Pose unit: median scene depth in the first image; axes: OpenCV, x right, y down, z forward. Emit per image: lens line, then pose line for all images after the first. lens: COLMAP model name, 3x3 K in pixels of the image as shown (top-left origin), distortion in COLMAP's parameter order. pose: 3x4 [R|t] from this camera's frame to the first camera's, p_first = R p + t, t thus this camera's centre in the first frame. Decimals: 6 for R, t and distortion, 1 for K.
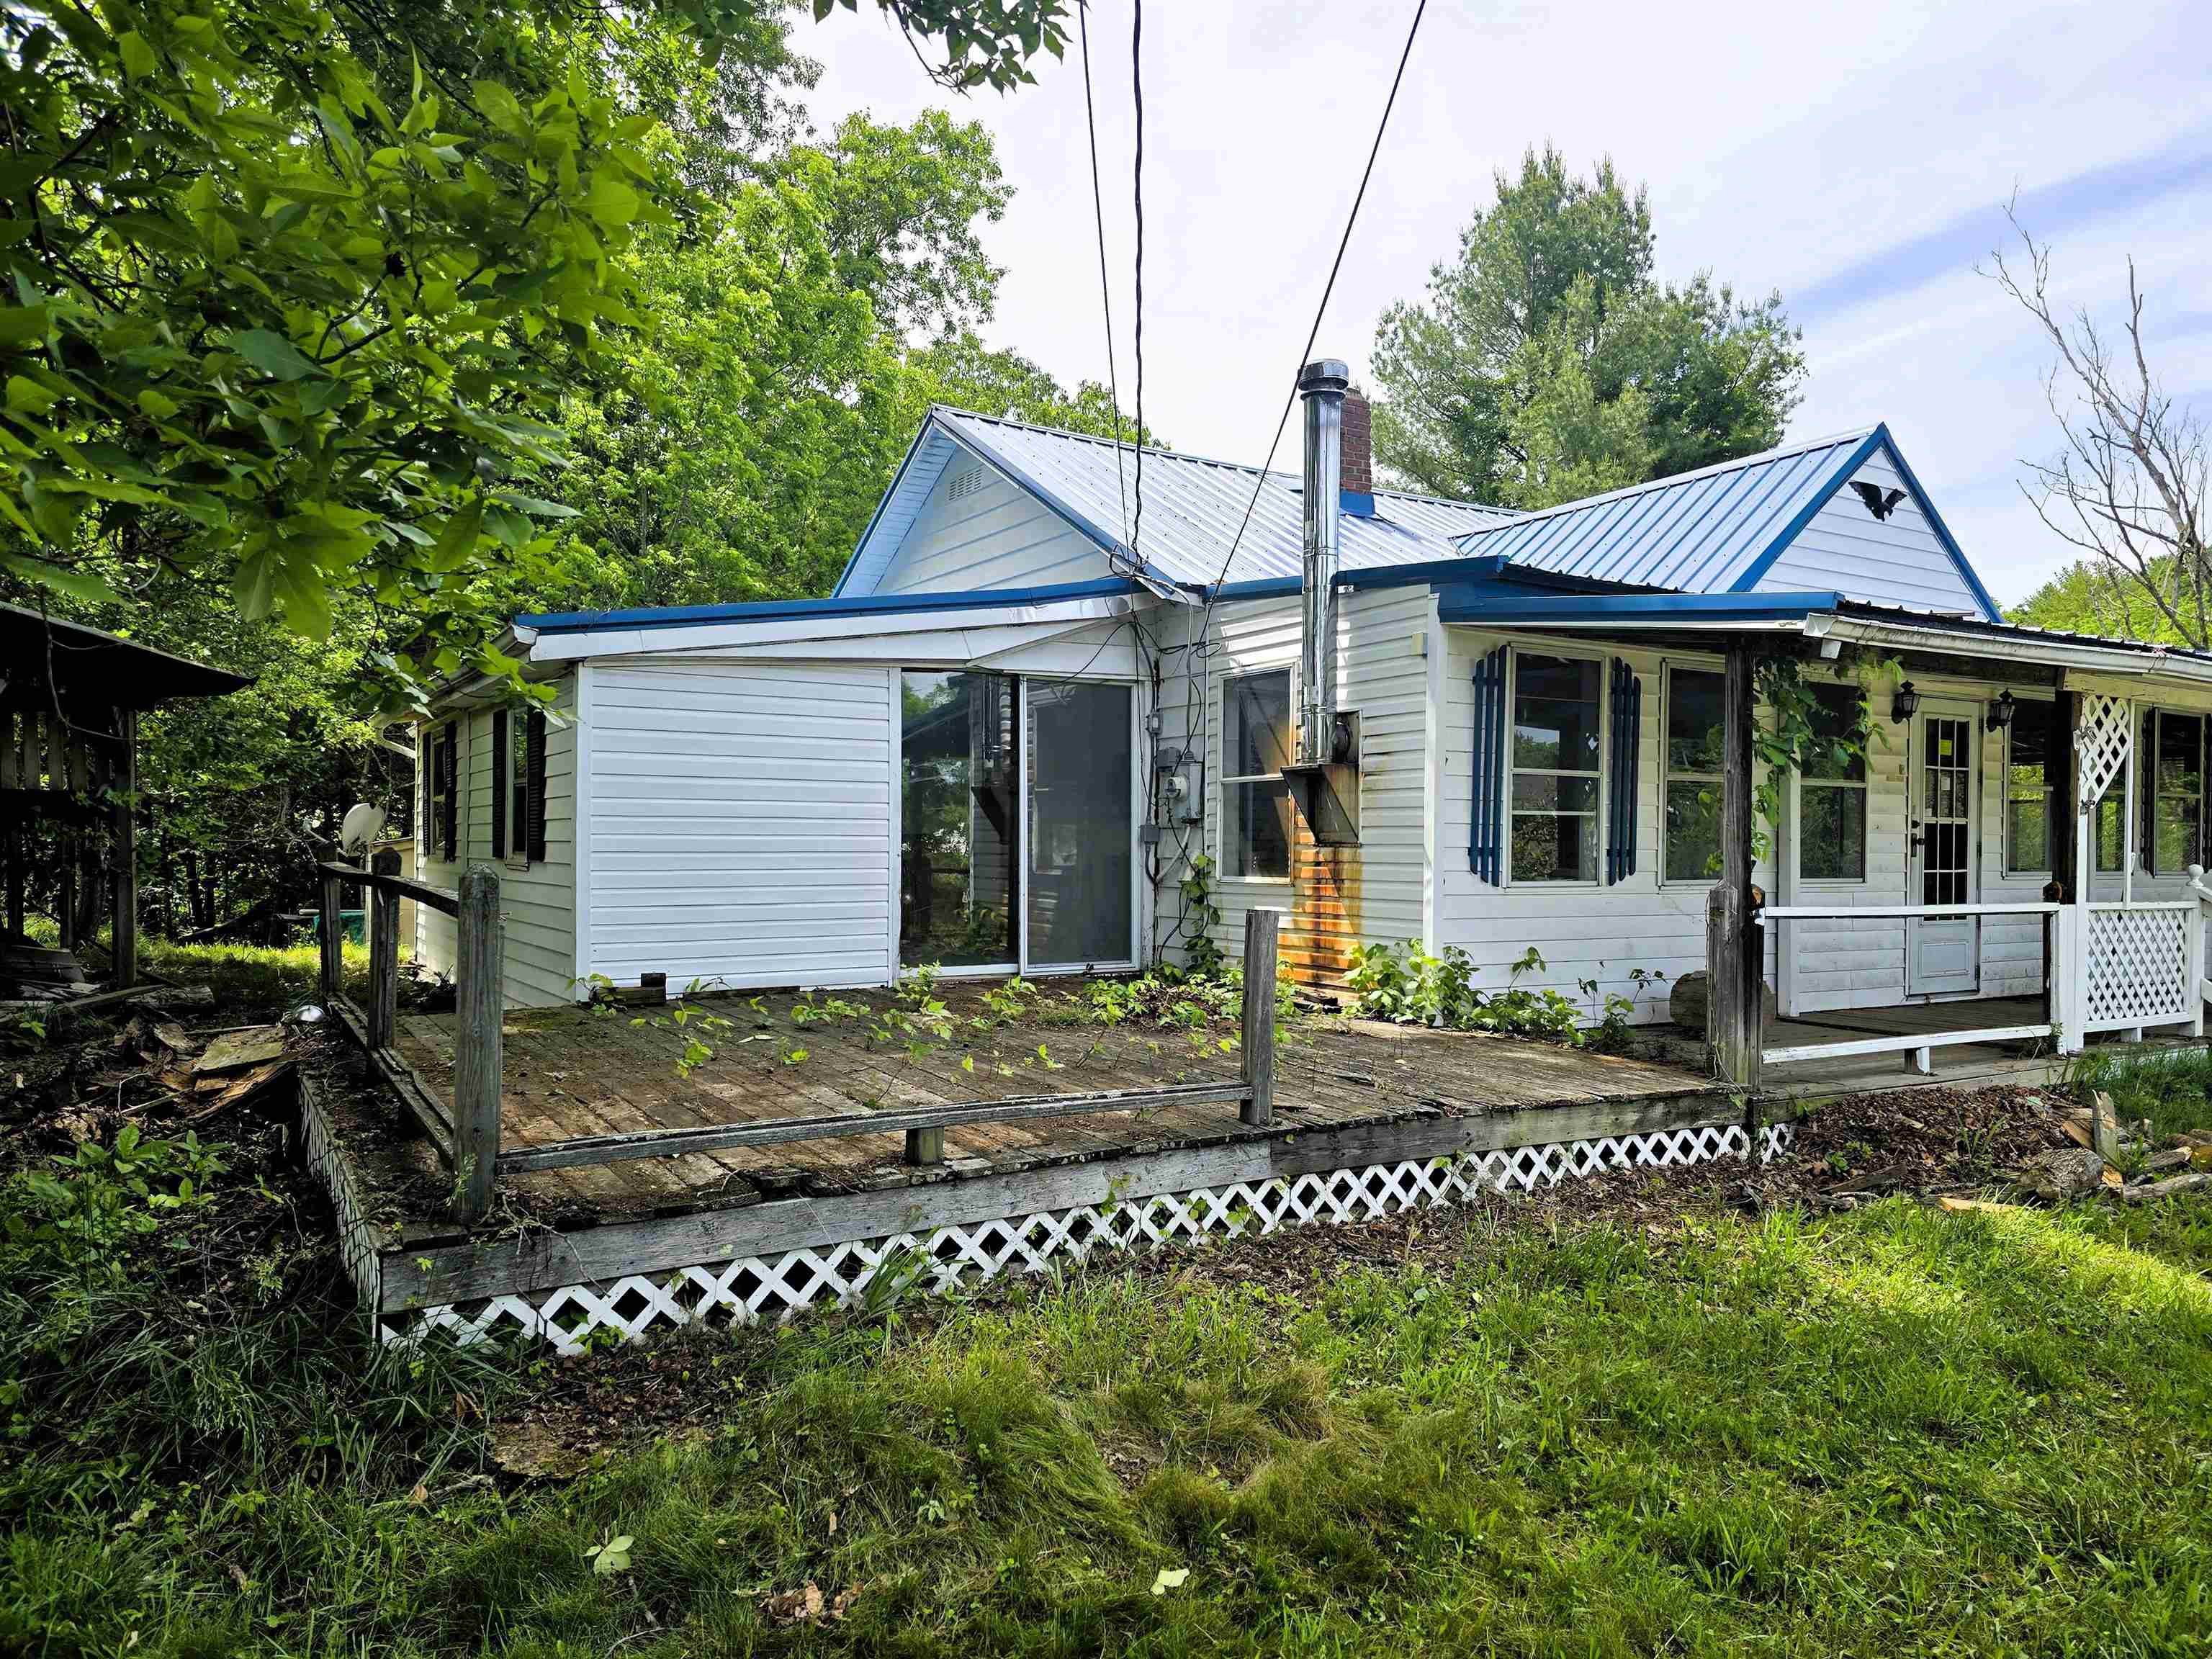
lens RADIAL K [[1491.9, 0, 1131.2], [0, 1491.9, 845.5], [0, 0, 1]] dist [0.066804, -0.063271]
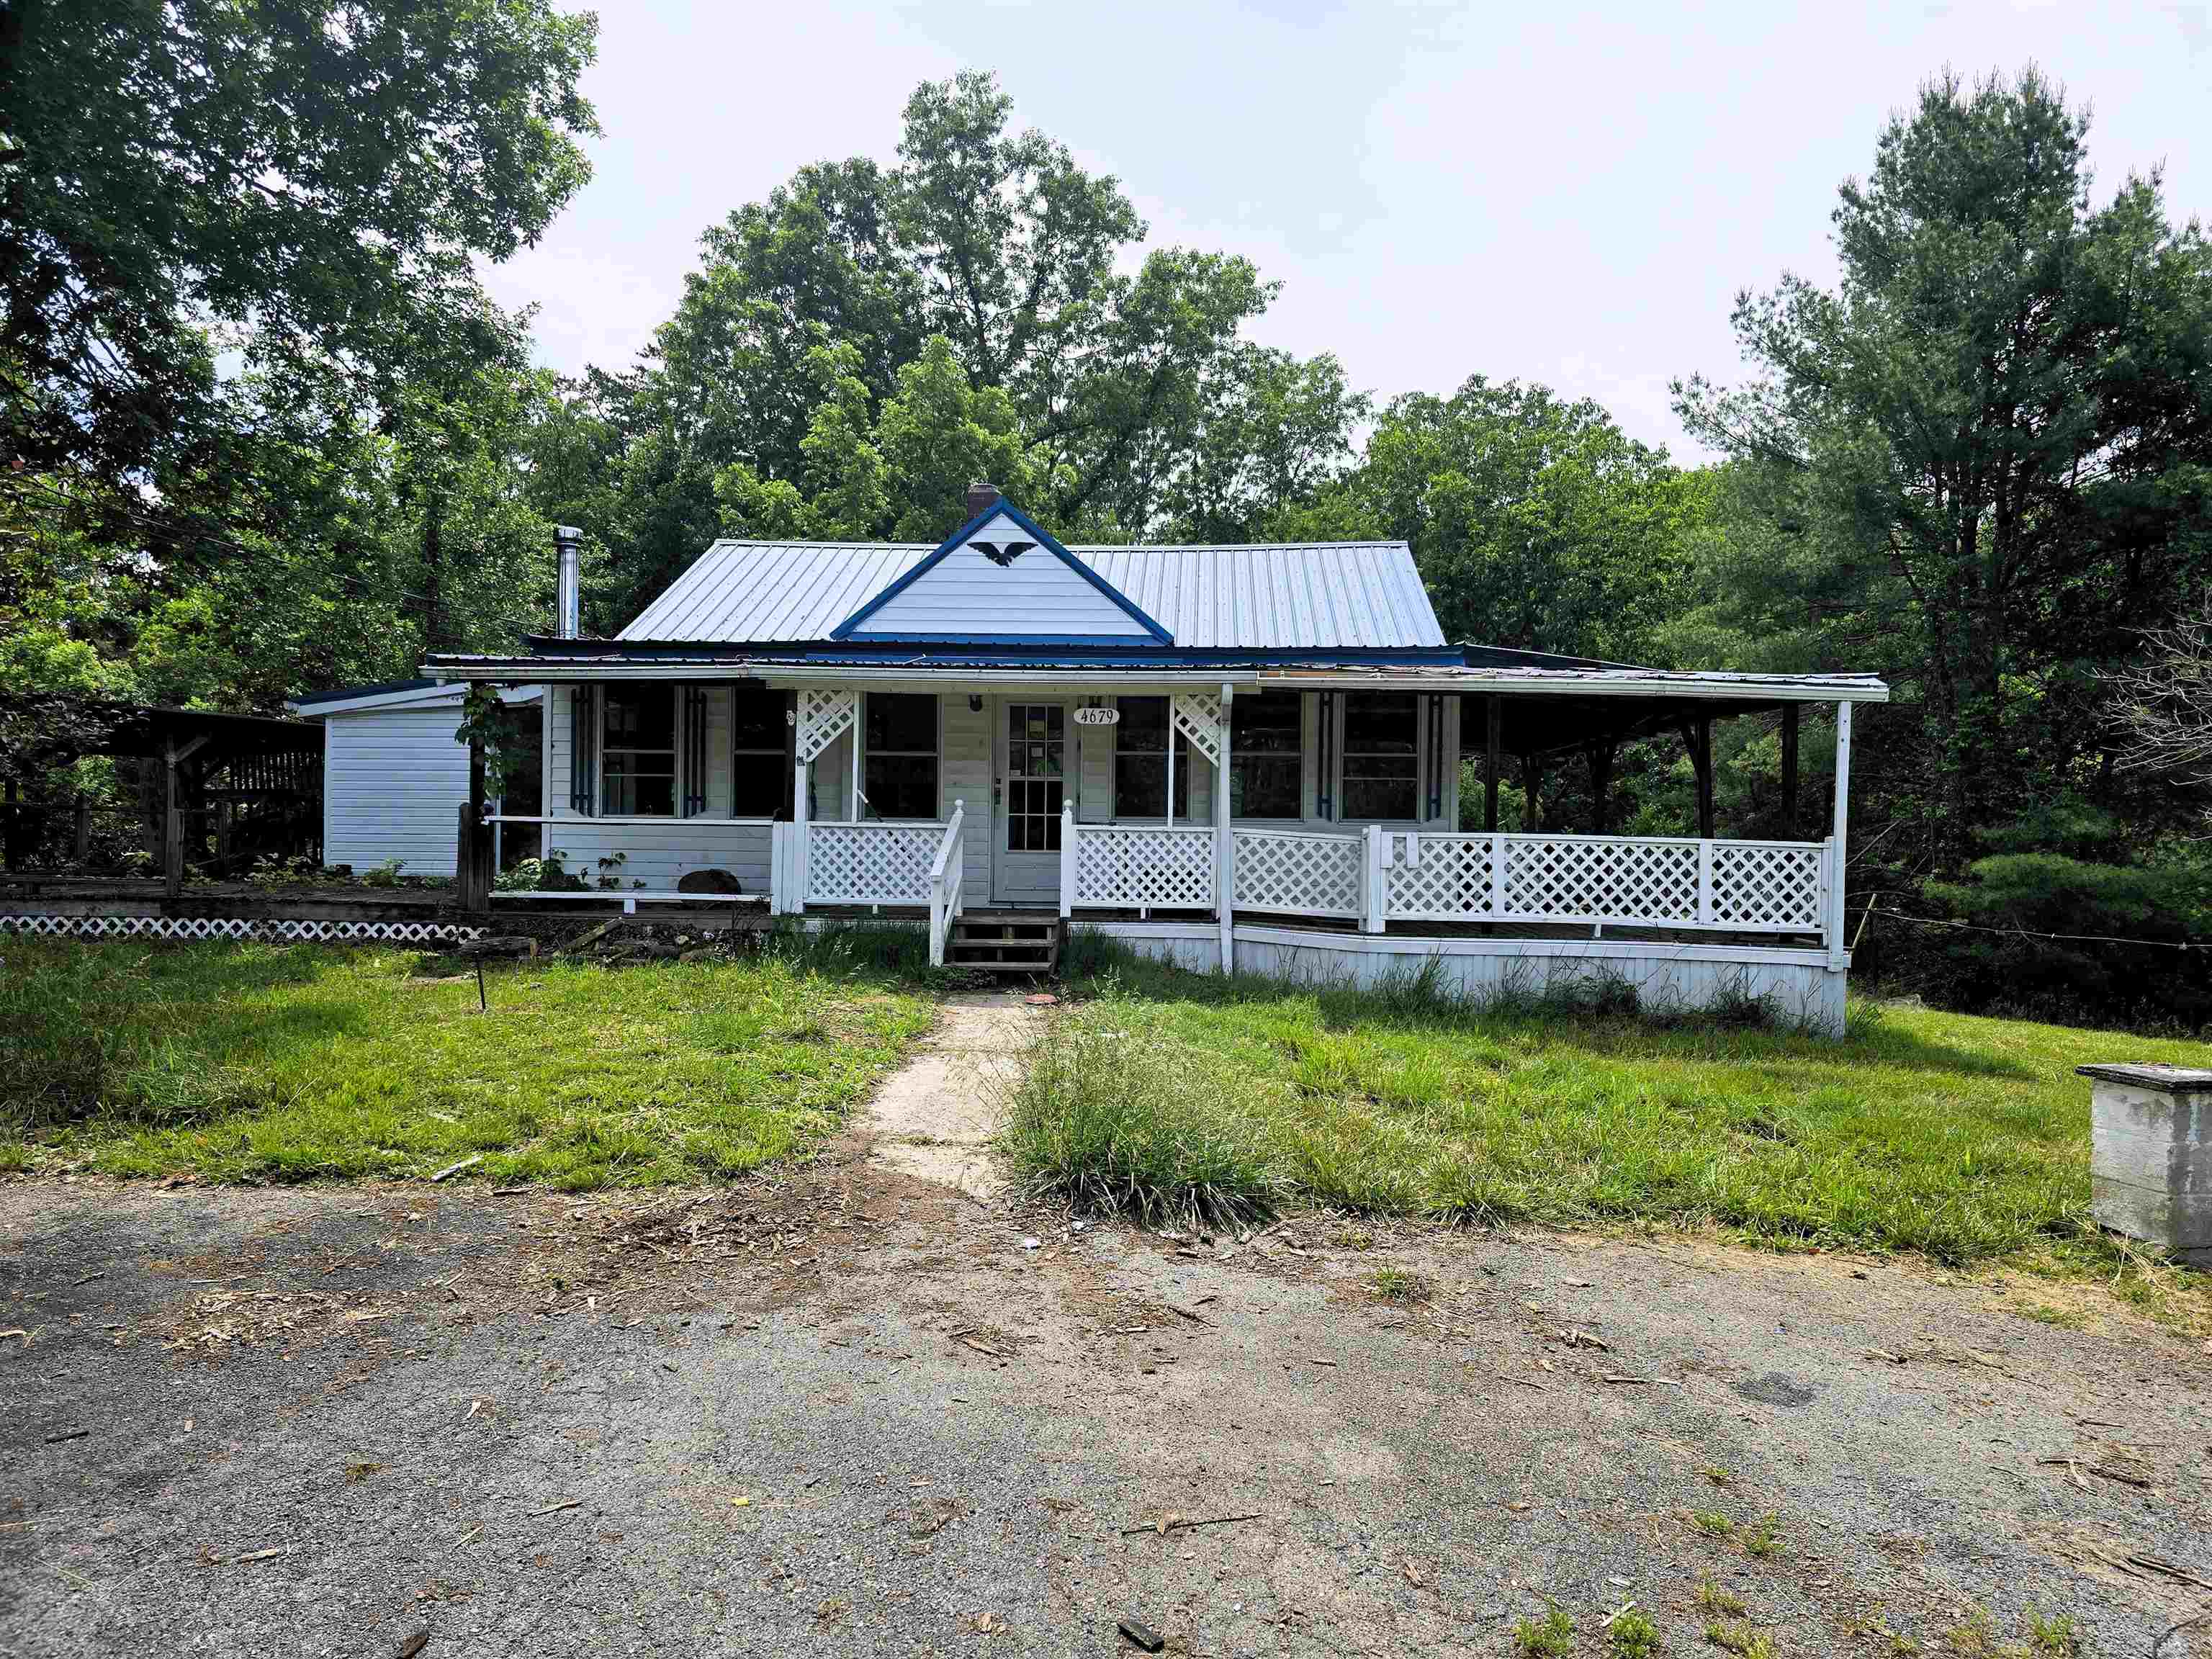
lens RADIAL K [[1491.9, 0, 1148.0], [0, 1491.9, 845.4], [0, 0, 1]] dist [0.066804, -0.063271]
pose [[0.821990, -0.003608, -0.569490, 2.535474], [-0.006363, 0.999859, -0.015519, 0.118384], [0.569466, 0.016380, 0.821852, -0.115679]]
